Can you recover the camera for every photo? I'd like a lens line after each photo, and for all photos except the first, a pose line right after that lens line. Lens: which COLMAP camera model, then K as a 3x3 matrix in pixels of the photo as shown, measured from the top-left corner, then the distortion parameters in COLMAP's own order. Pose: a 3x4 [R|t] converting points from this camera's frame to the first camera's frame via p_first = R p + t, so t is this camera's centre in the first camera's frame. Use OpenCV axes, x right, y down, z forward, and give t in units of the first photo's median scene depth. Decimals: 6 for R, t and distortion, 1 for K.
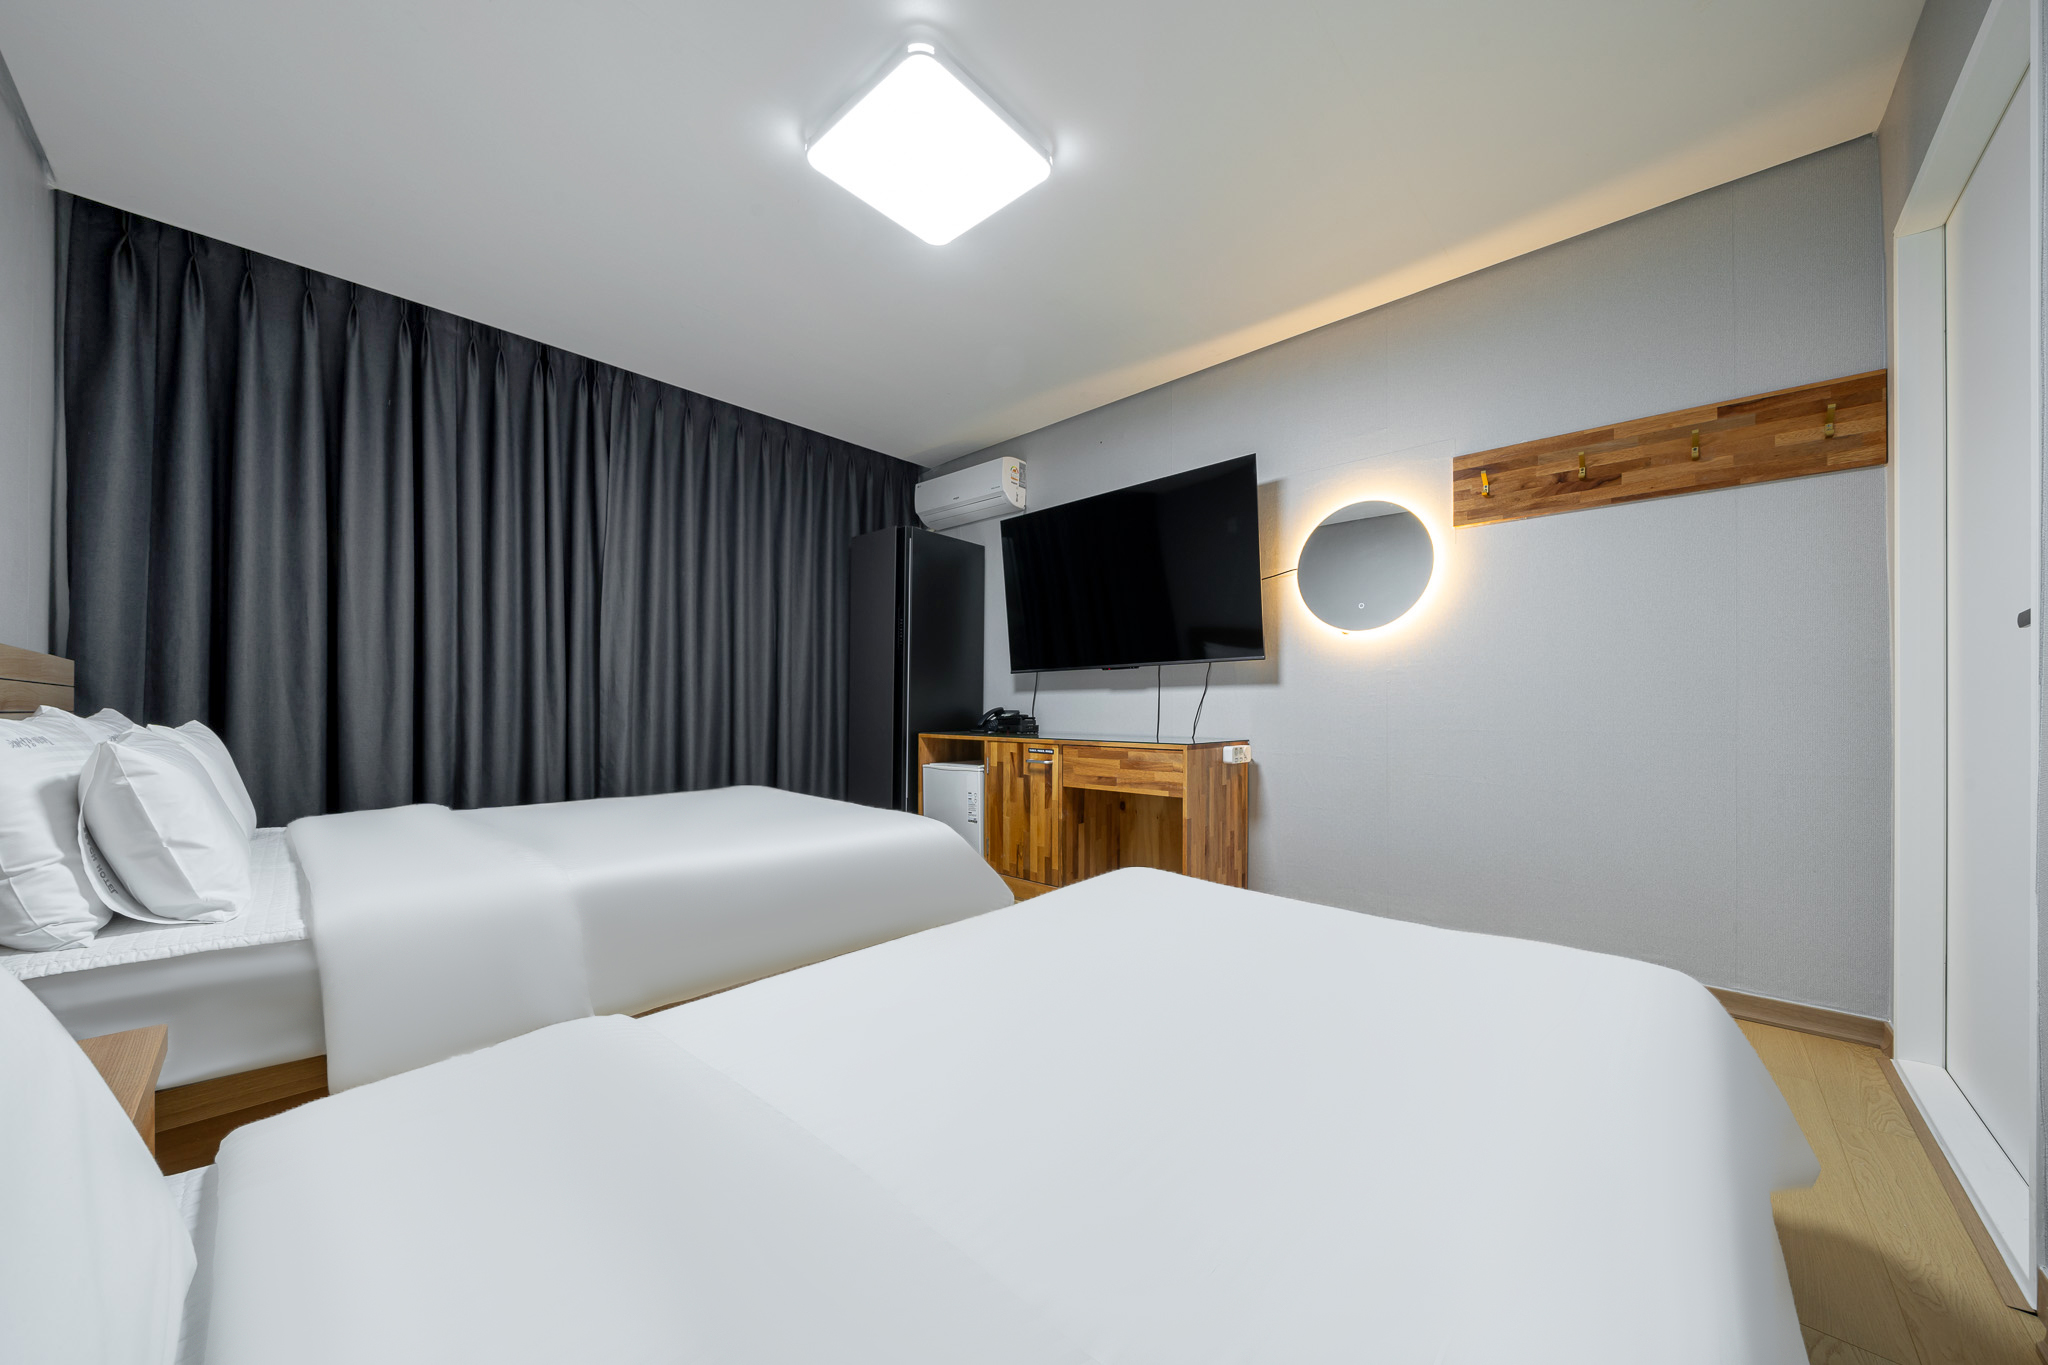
lens RADIAL K [[692.1, 0, 1016.4], [0, 692.1, 706.8], [0, 0, 1]] dist [0.000151, 0.000068]
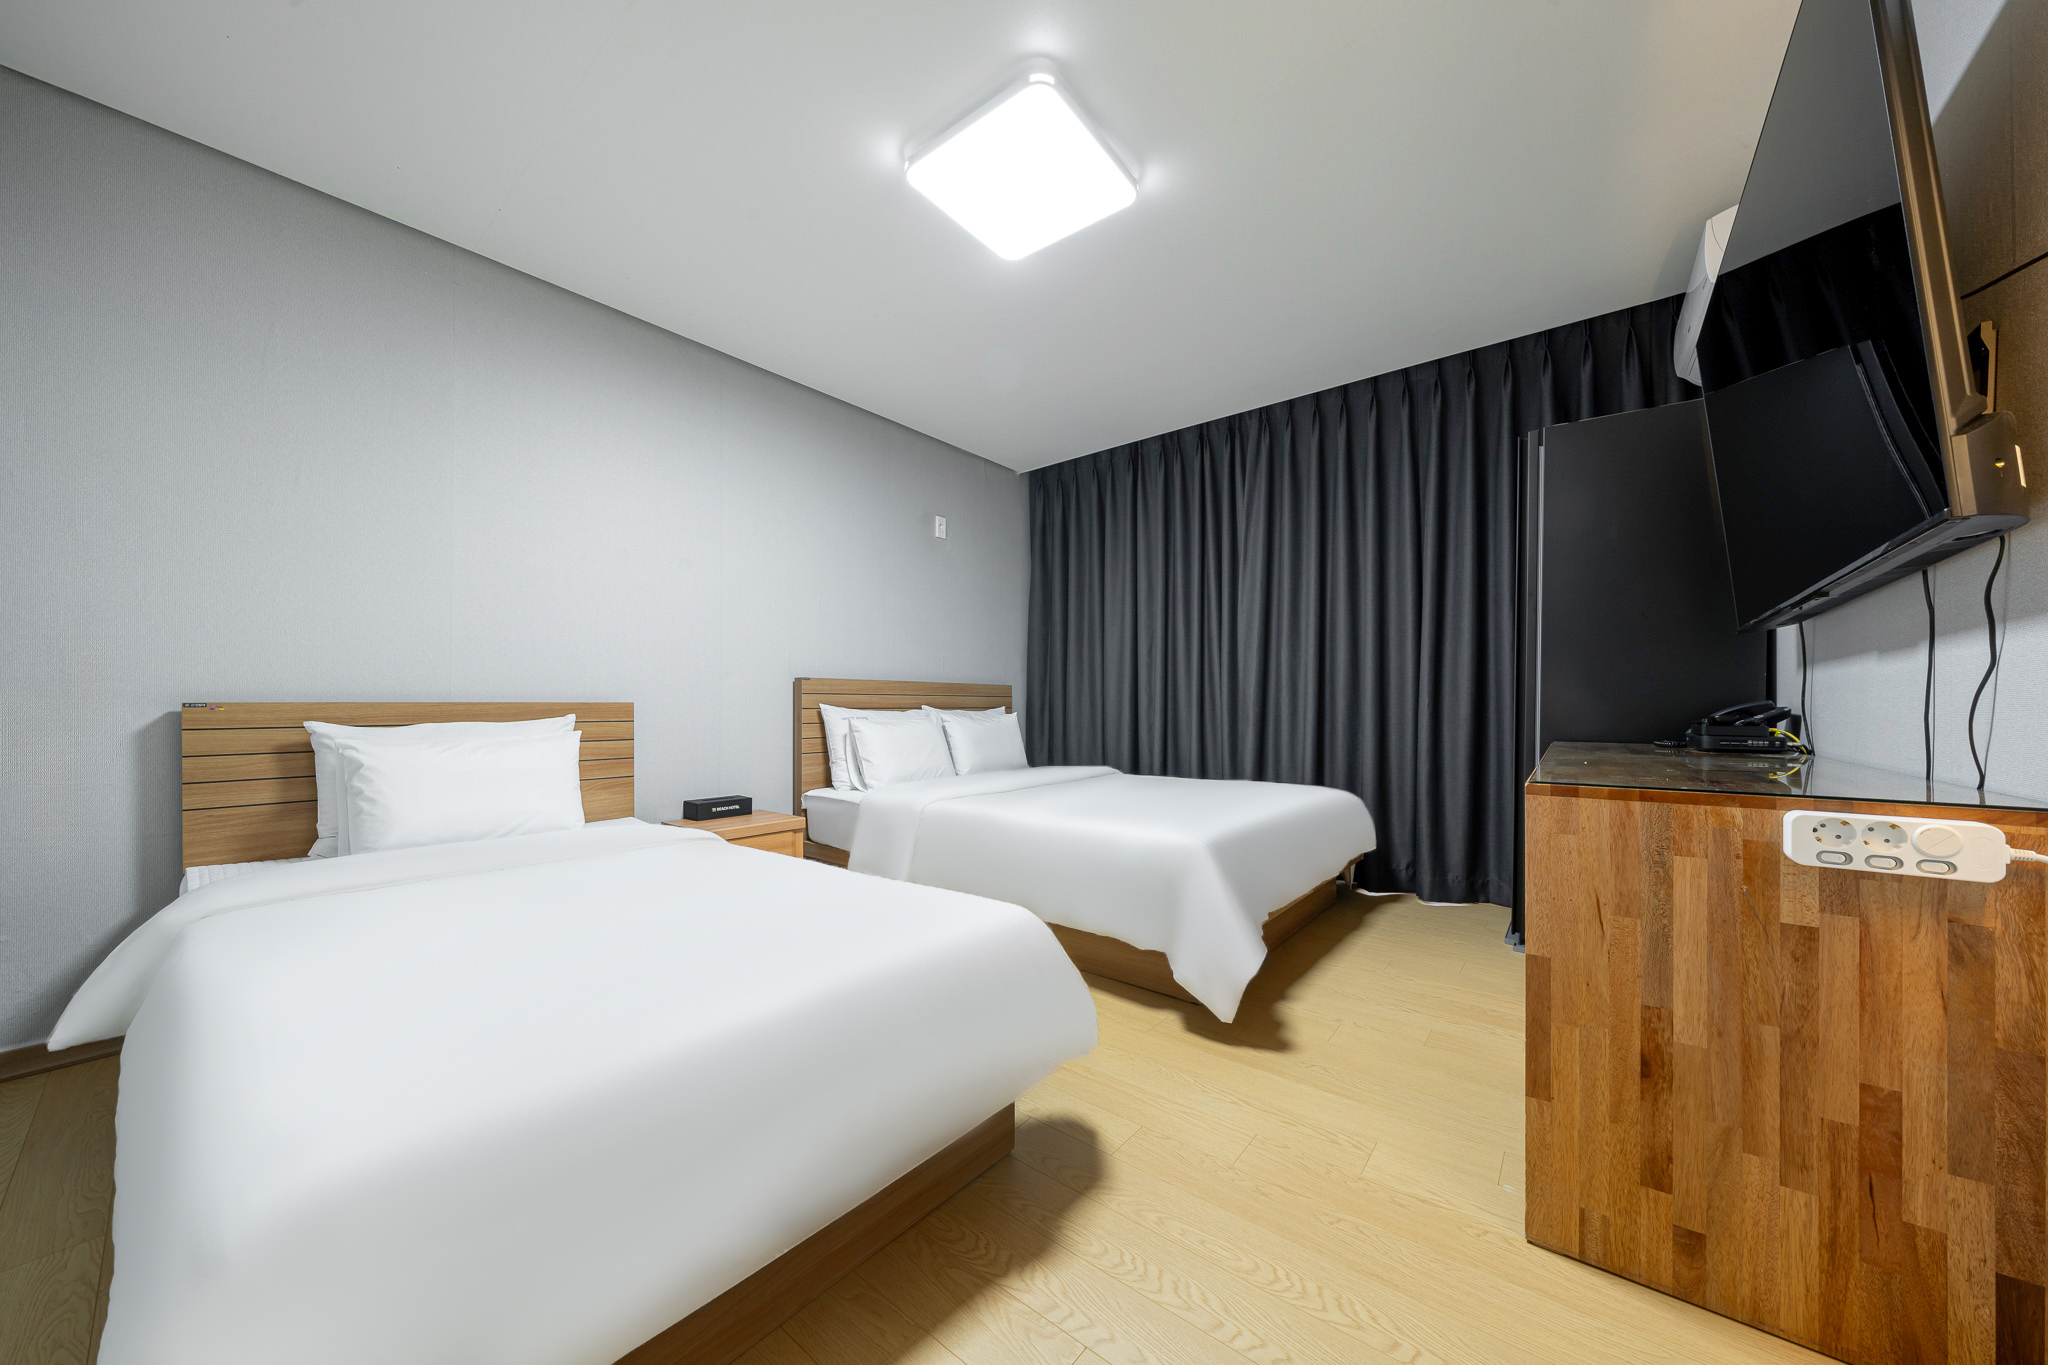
lens RADIAL K [[692.1, 0, 1016.4], [0, 692.1, 706.8], [0, 0, 1]] dist [0.000151, 0.000068]
pose [[0.067871, -0.003023, -0.997690, 0.633785], [-0.008470, 0.999958, -0.003606, 0.011393], [0.997658, 0.008696, 0.067842, 0.622329]]
